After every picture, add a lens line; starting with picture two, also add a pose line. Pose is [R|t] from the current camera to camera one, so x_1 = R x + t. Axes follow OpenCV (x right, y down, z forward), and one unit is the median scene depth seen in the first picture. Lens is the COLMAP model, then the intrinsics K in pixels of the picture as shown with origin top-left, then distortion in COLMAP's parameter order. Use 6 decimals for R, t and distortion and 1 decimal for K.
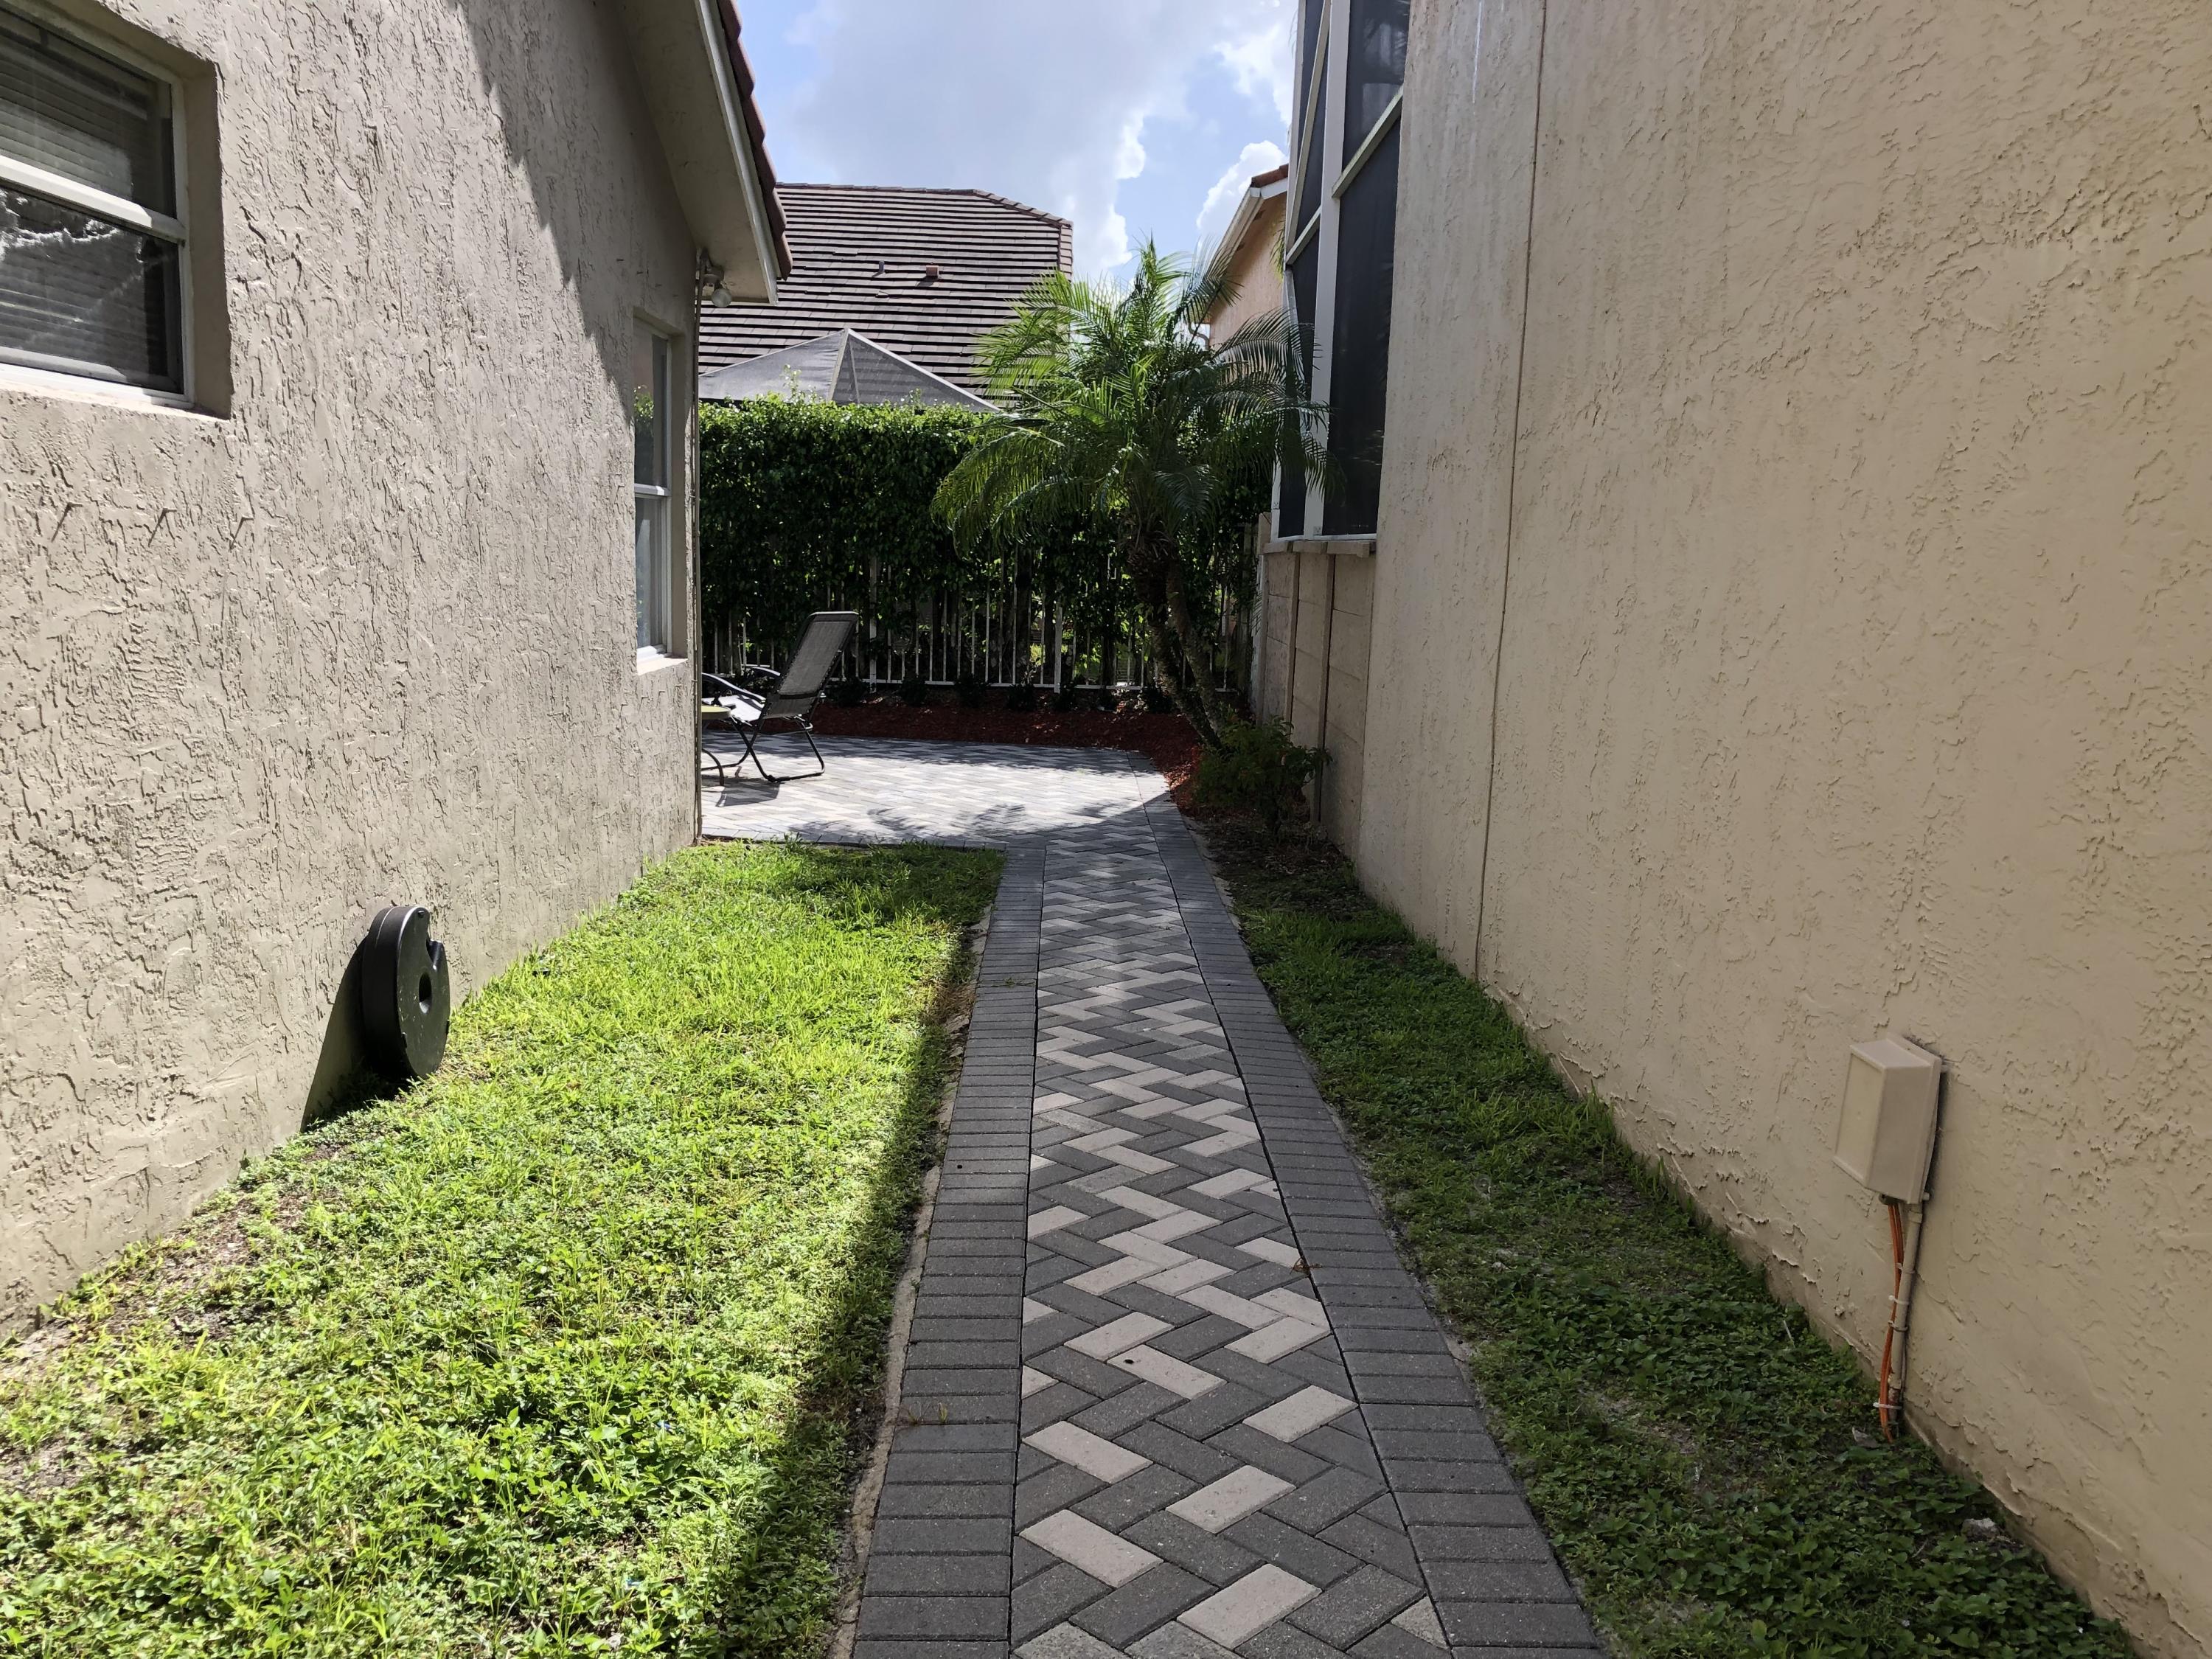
lens RADIAL K [[1768.4, 0, 1106.0], [0, 1768.4, 829.5], [0, 0, 1]] dist [0.011742, 0.008053]
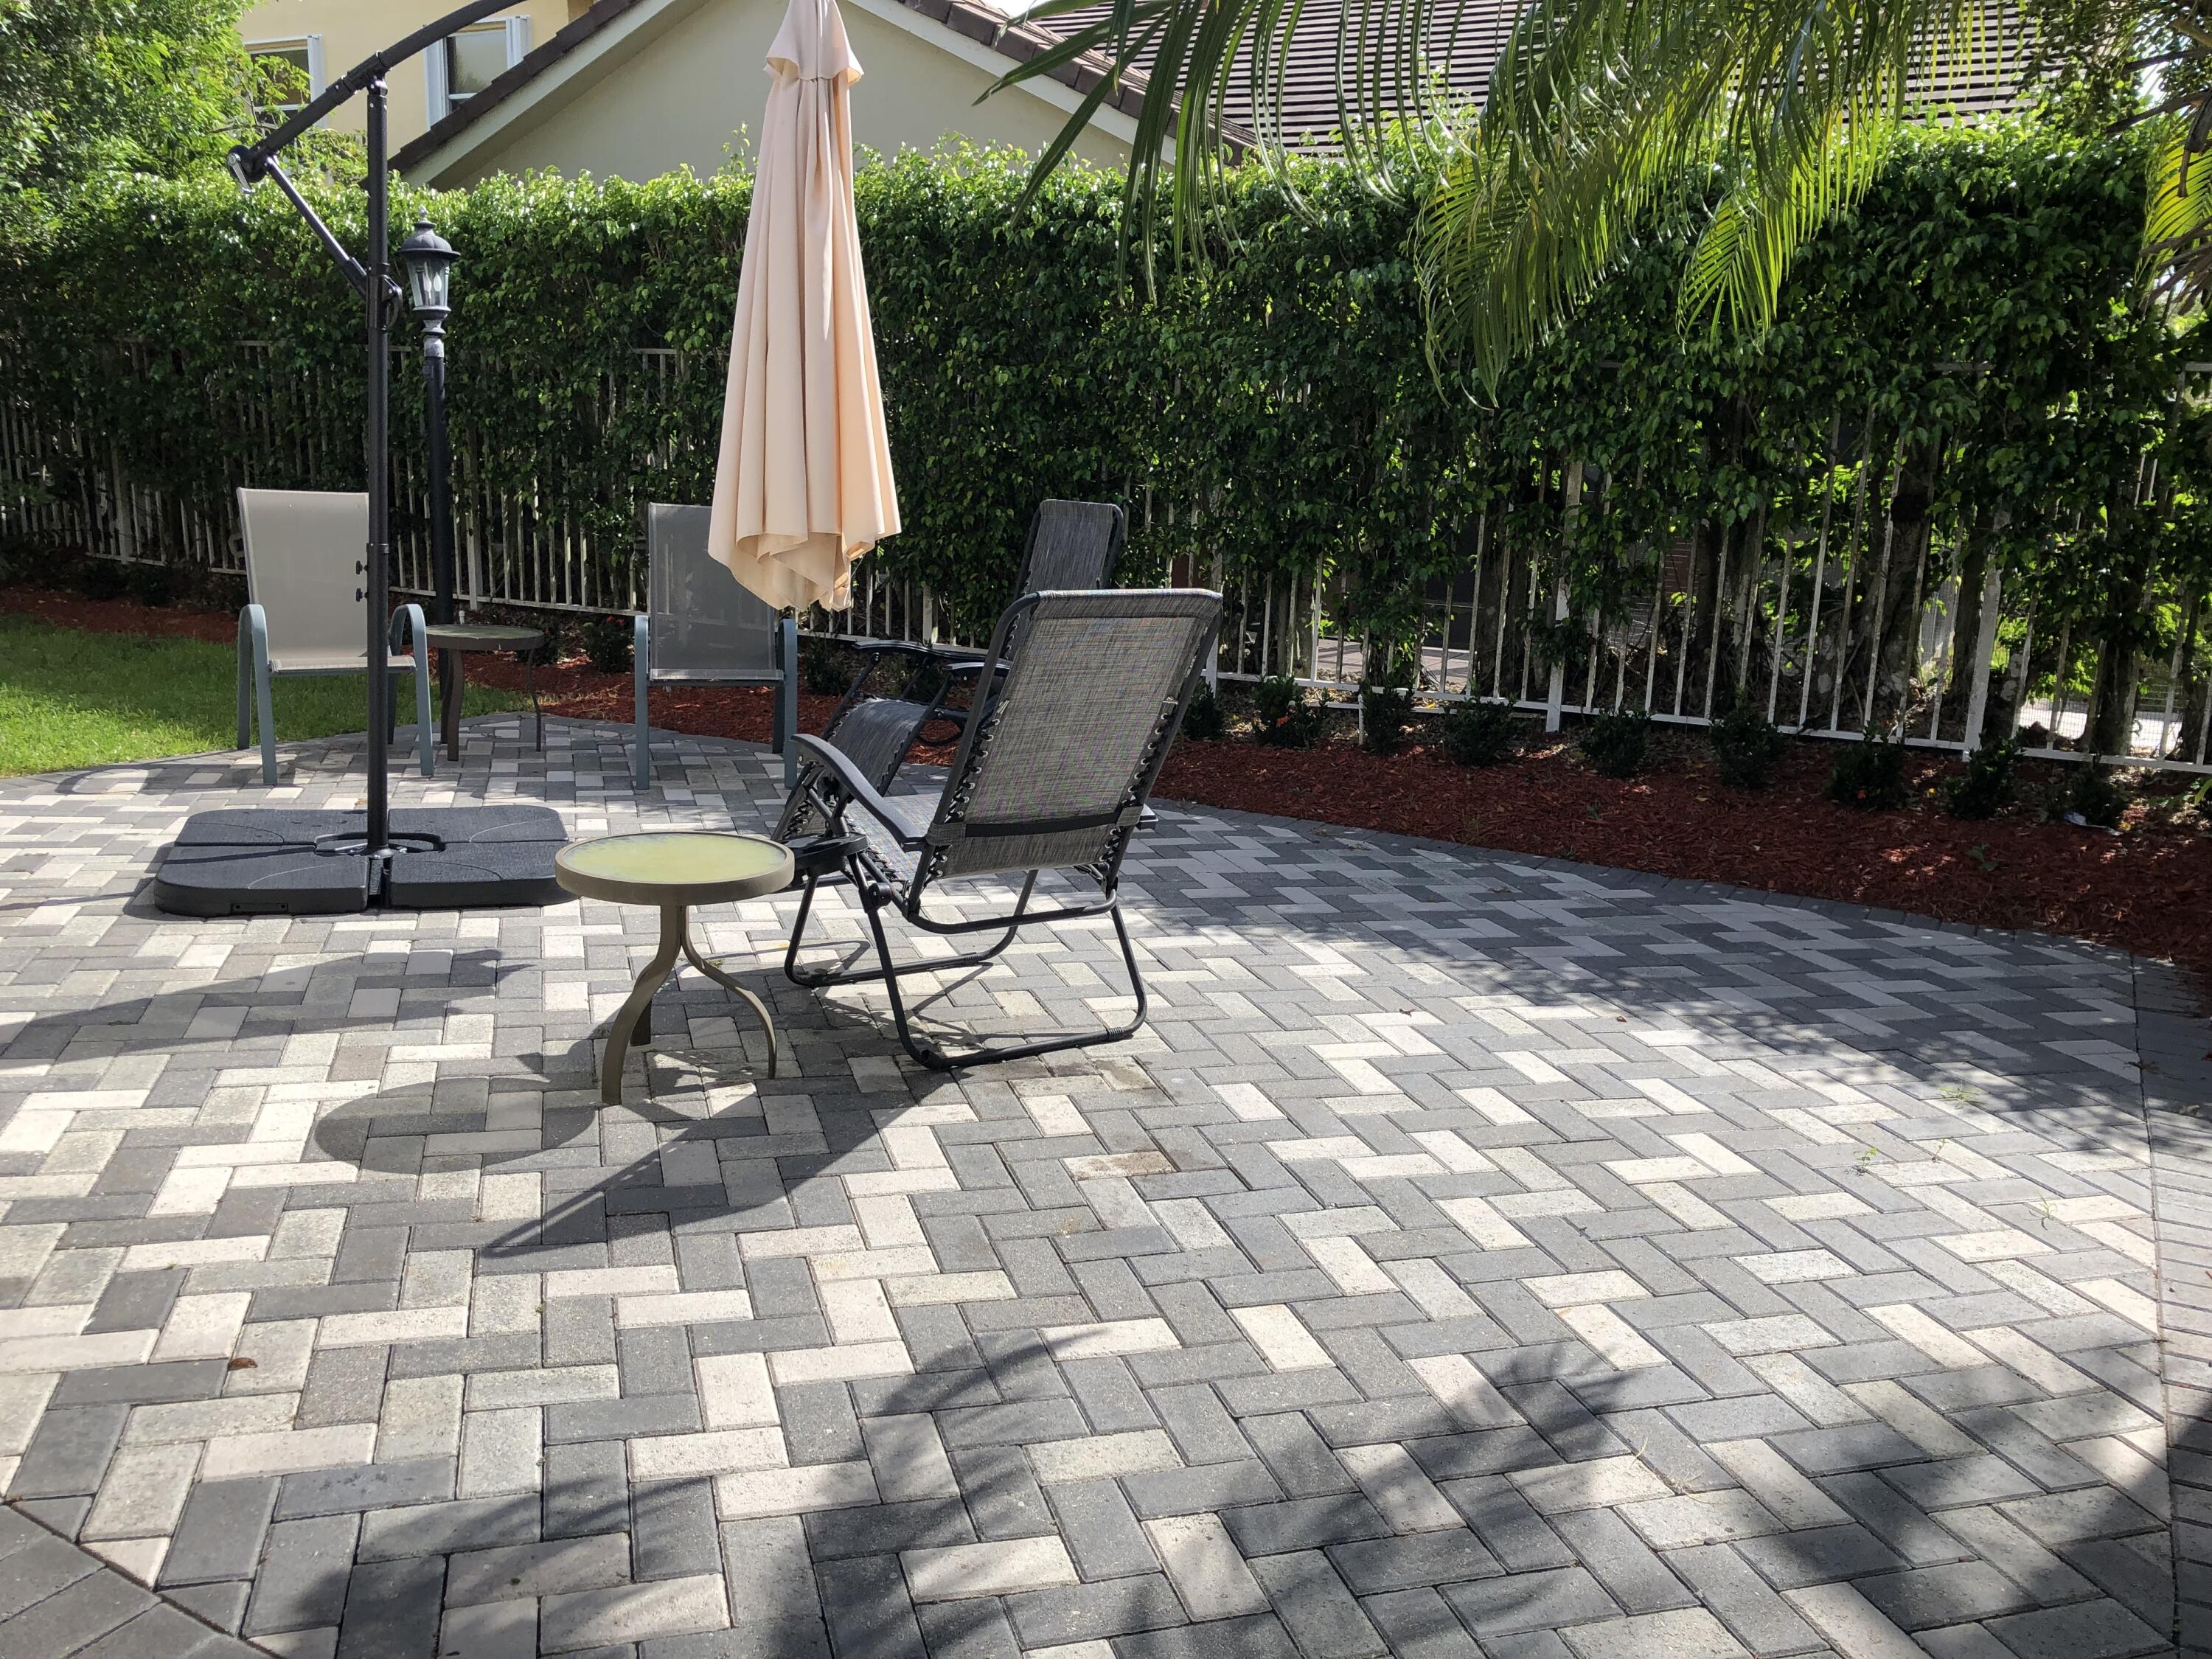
lens RADIAL K [[1768.4, 0, 1106.0], [0, 1768.4, 829.5], [0, 0, 1]] dist [0.011742, 0.008053]
pose [[0.867126, 0.102742, -0.487376, 0.003007], [-0.081506, 0.994574, 0.064649, -0.071917], [0.491374, -0.016335, 0.870795, 0.511653]]
